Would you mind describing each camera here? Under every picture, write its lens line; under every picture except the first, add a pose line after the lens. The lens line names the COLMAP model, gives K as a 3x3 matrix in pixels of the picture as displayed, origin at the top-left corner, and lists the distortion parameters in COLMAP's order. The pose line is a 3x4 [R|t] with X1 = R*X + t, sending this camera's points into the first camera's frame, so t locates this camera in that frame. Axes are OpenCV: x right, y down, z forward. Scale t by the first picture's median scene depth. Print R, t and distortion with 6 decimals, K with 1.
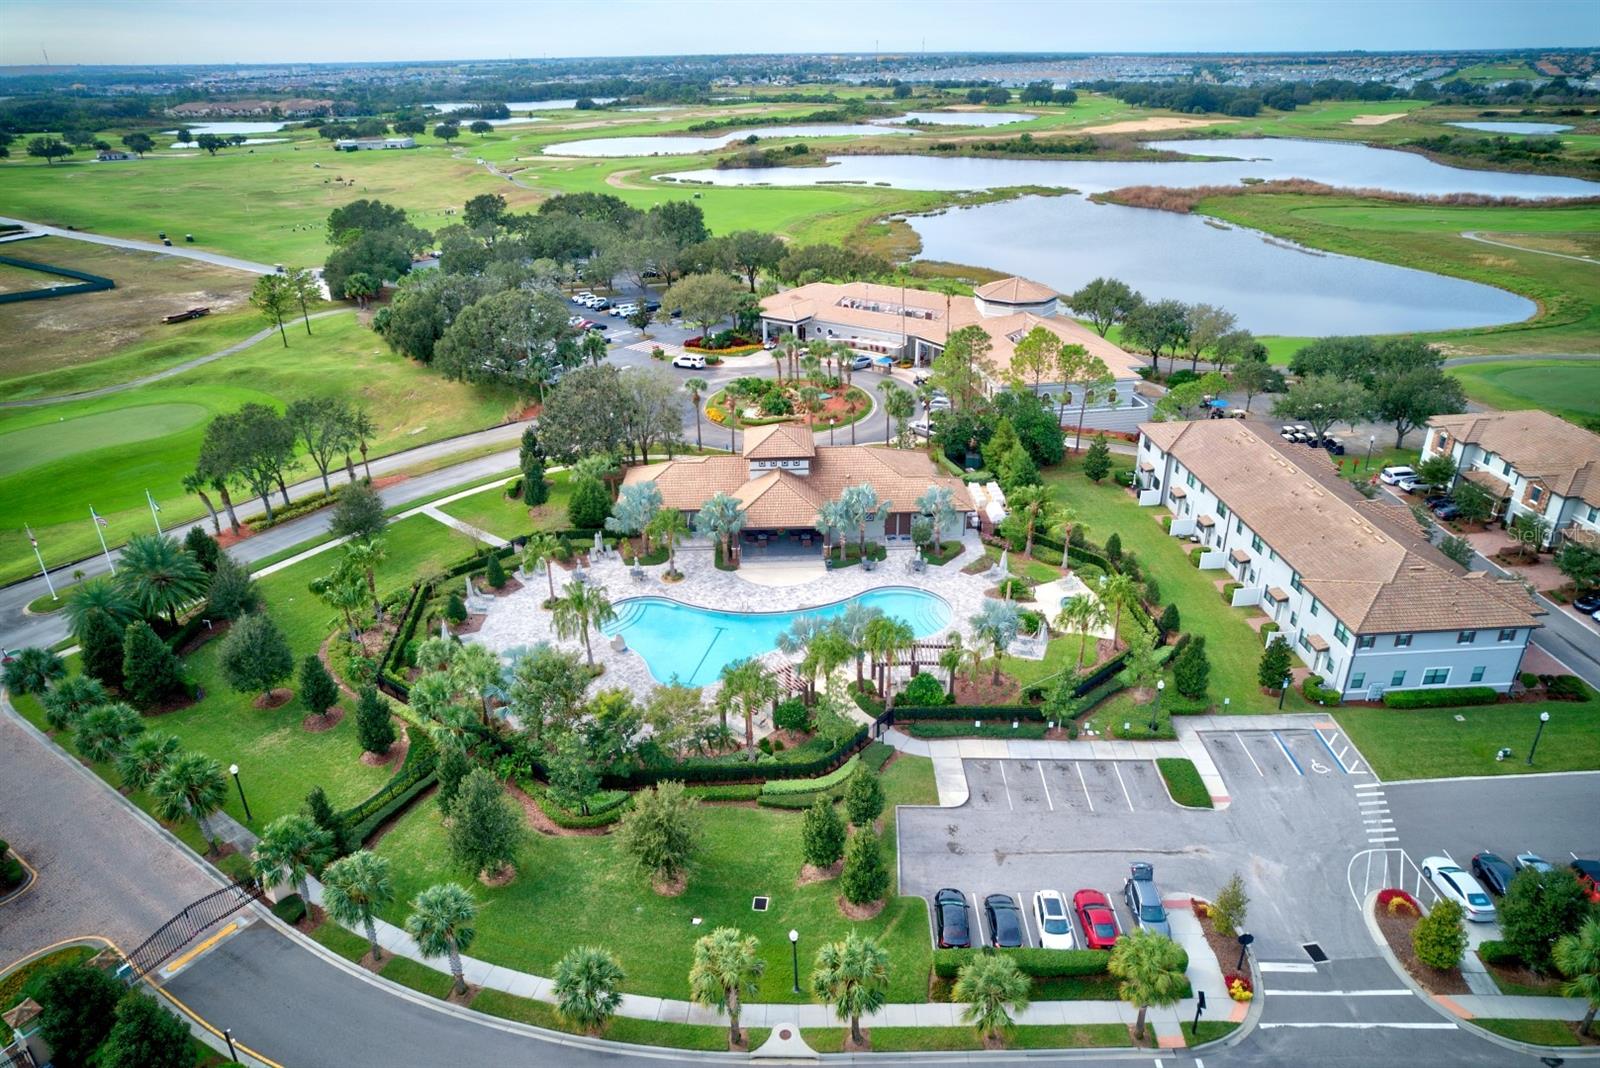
lens RADIAL K [[1027.0, 0, 810.1], [0, 1027.0, 536.7], [0, 0, 1]] dist [-0.085642, 0.077860]
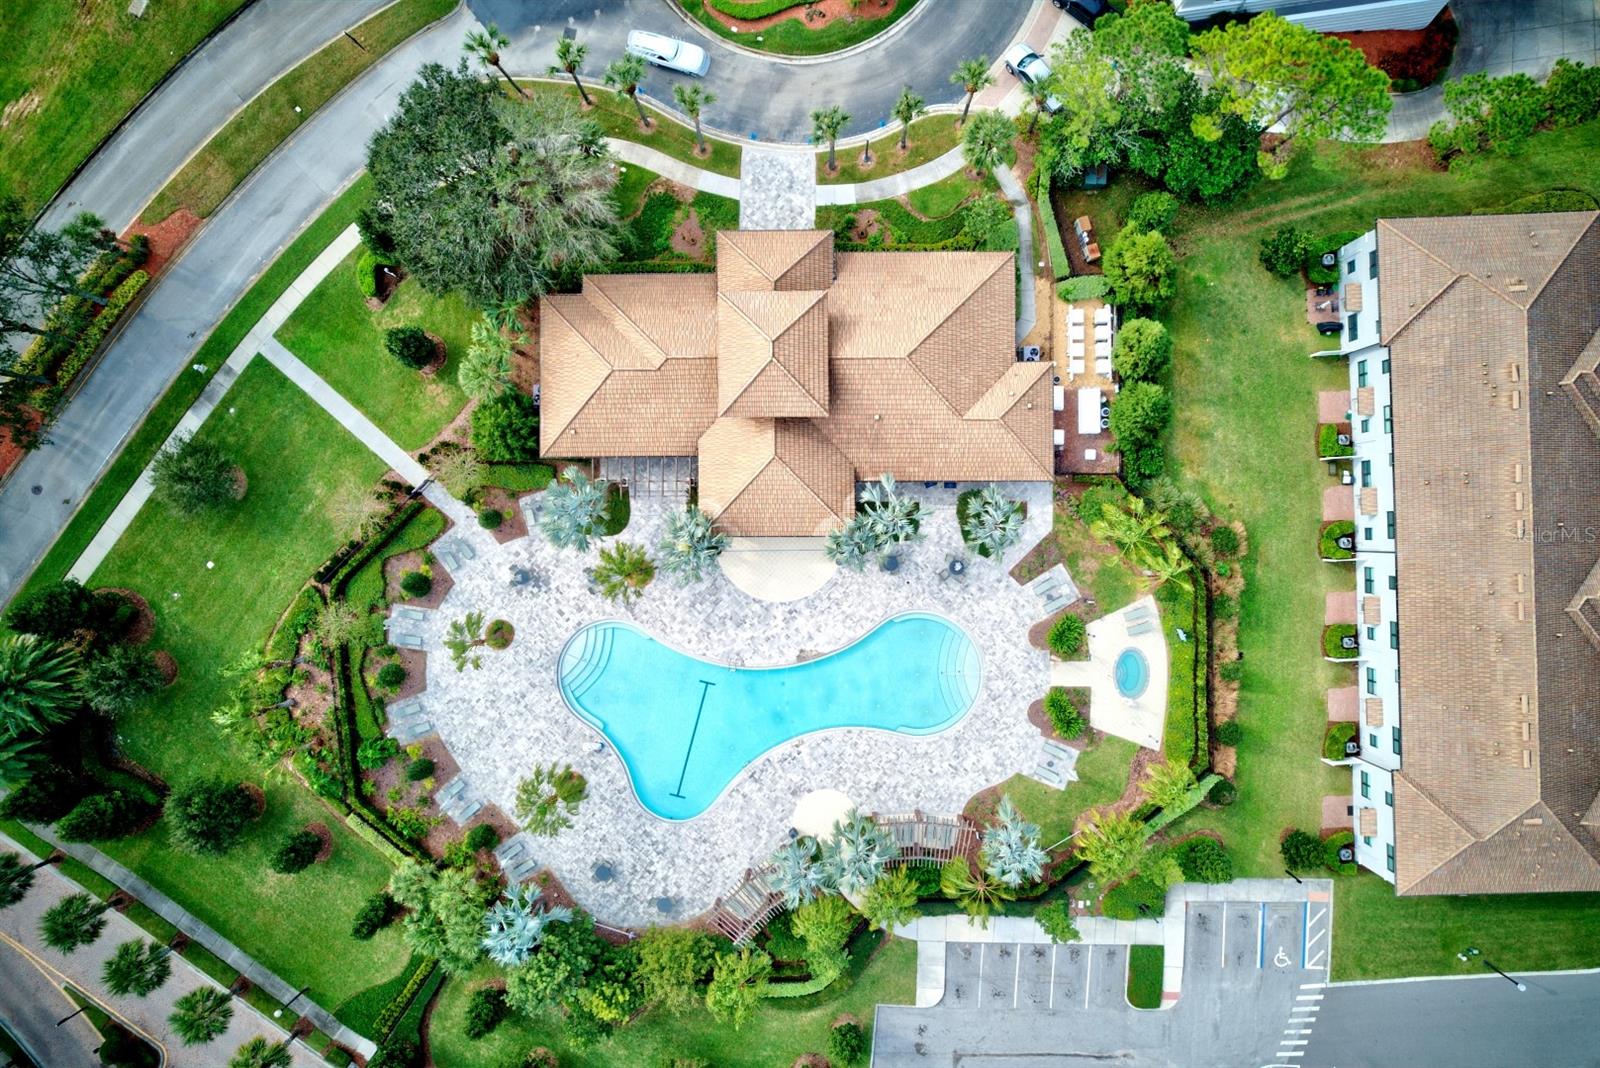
lens RADIAL K [[1027.0, 0, 810.1], [0, 1027.0, 536.7], [0, 0, 1]] dist [-0.085642, 0.077860]
pose [[0.999383, 0.035043, -0.002394, -0.001688], [-0.012822, 0.427435, 0.903955, -0.411232], [0.032701, -0.903366, 0.427621, 0.421535]]
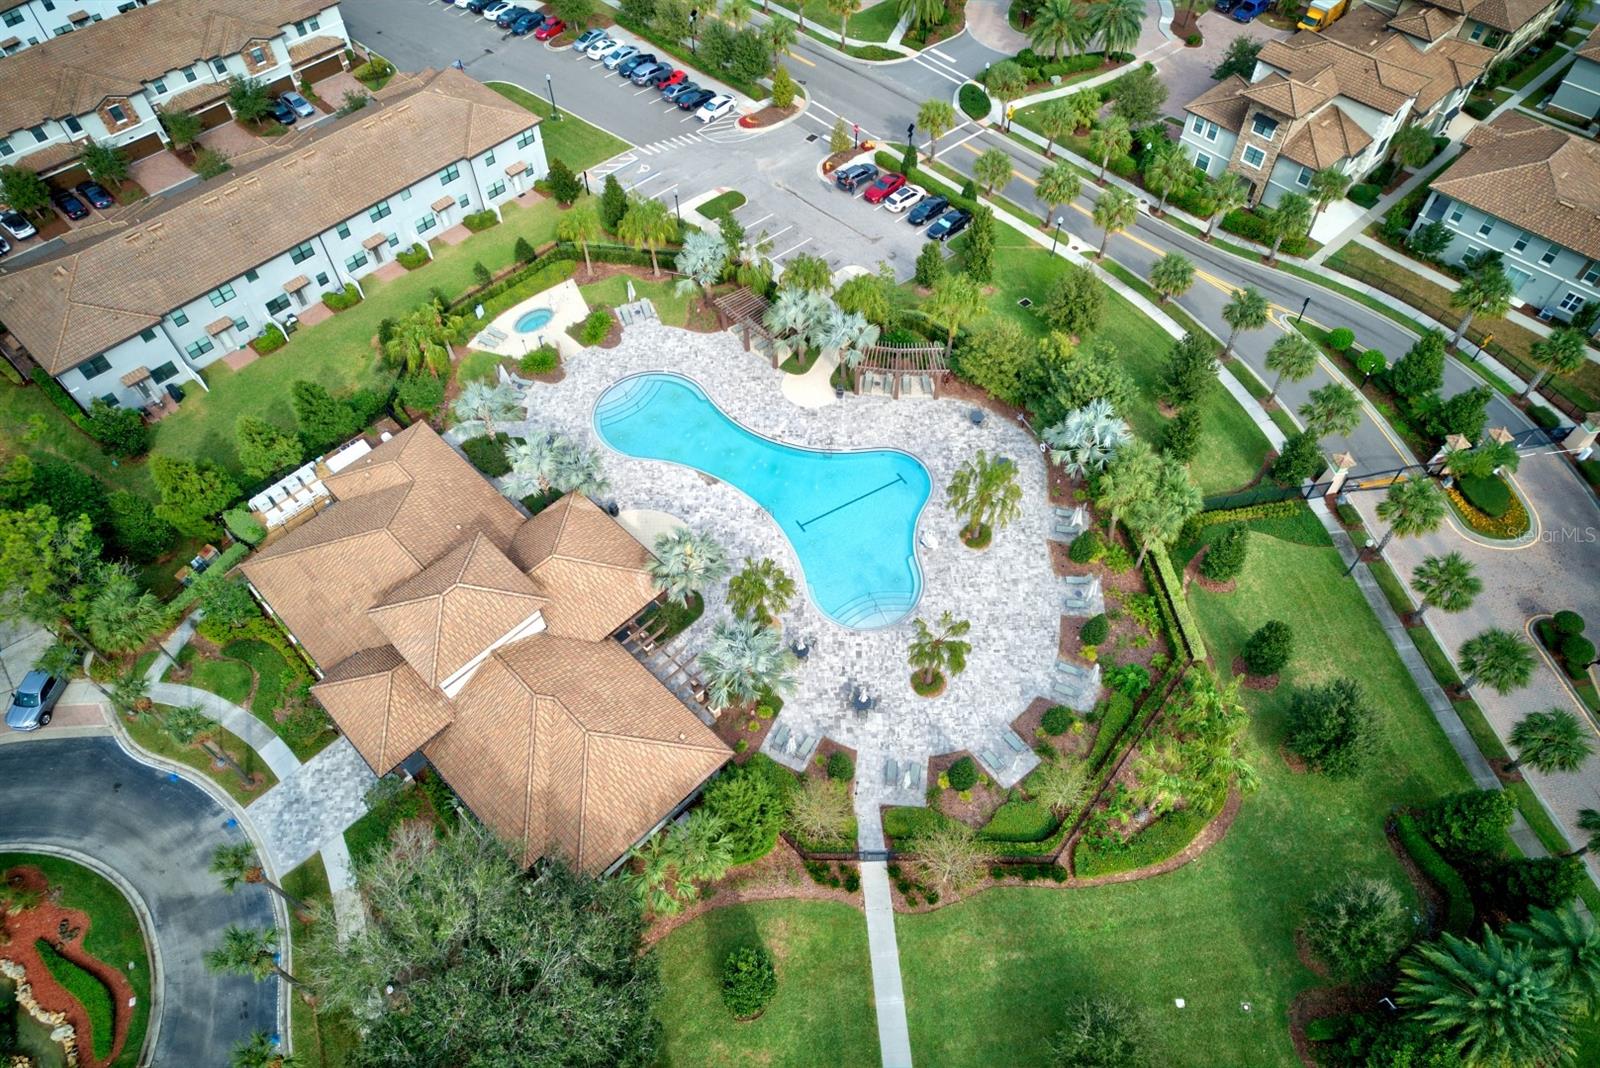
lens RADIAL K [[1027.0, 0, 810.1], [0, 1027.0, 536.7], [0, 0, 1]] dist [-0.085642, 0.077860]
pose [[-0.684448, -0.574263, 0.449170, -0.264091], [0.328265, 0.307366, 0.893179, -0.362837], [-0.650979, 0.758781, -0.021865, 0.573828]]
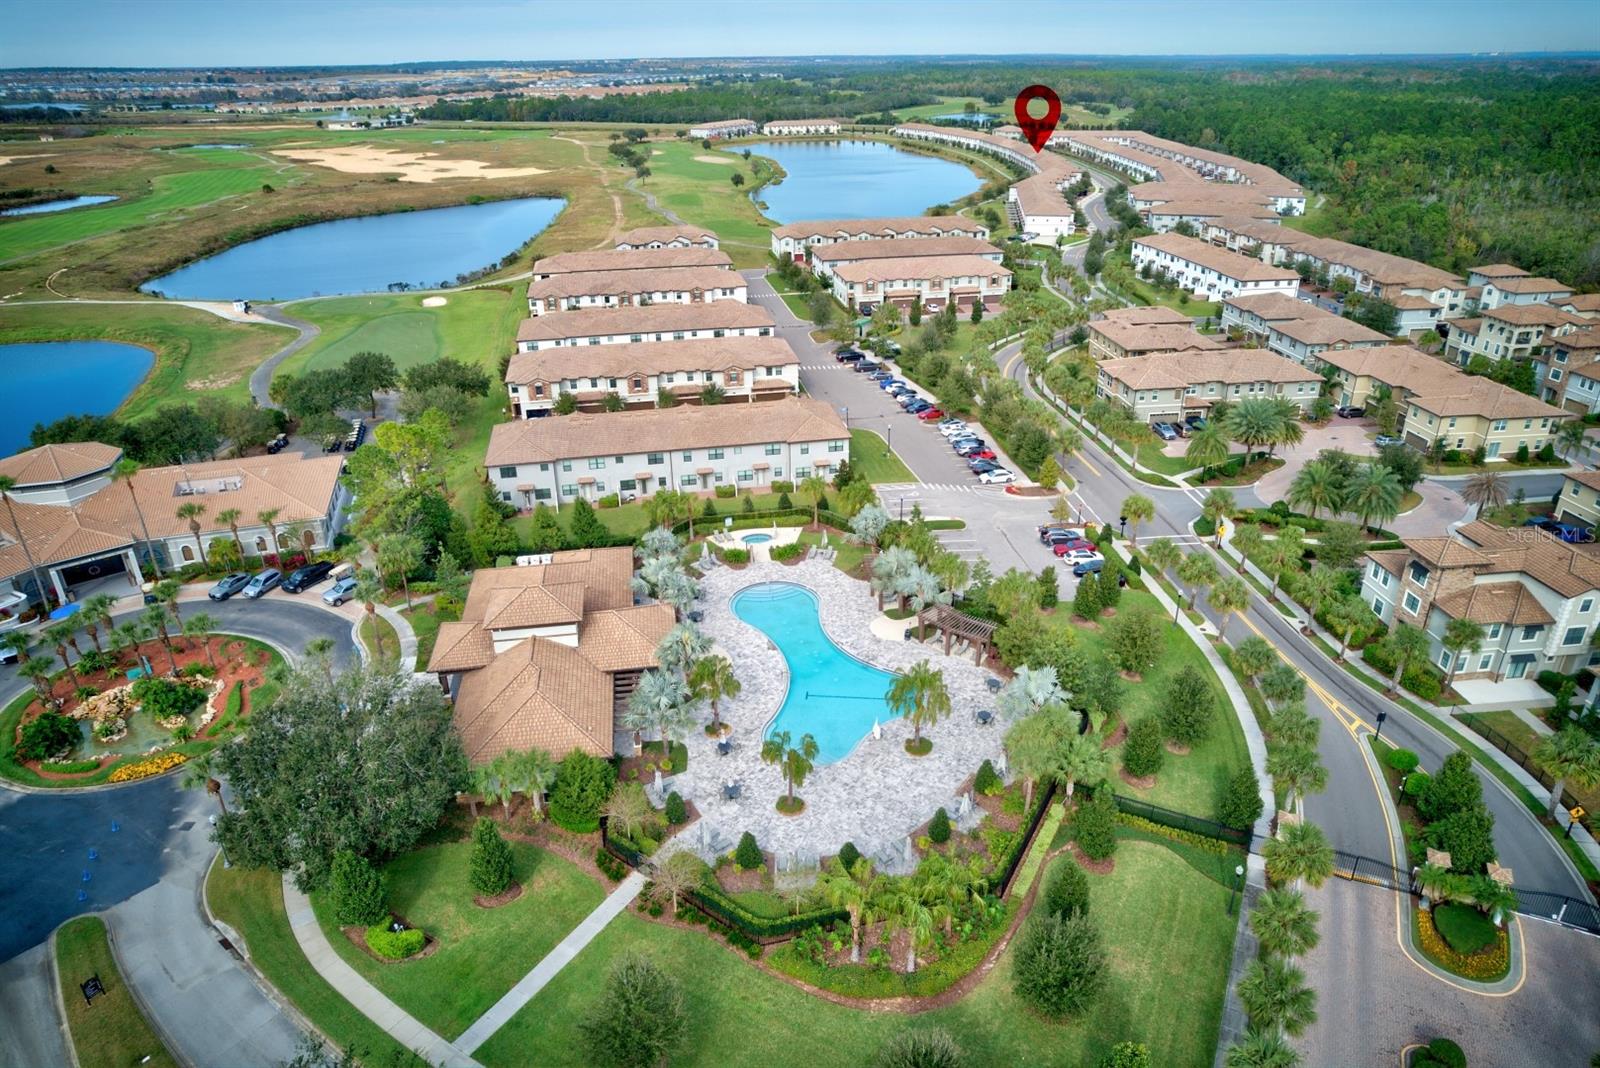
lens RADIAL K [[1027.0, 0, 810.1], [0, 1027.0, 536.7], [0, 0, 1]] dist [-0.085642, 0.077860]
pose [[-0.125107, -0.417481, 0.900032, -0.526833], [0.440066, 0.789691, 0.427469, -0.263579], [-0.889208, 0.449553, 0.084923, 0.472277]]
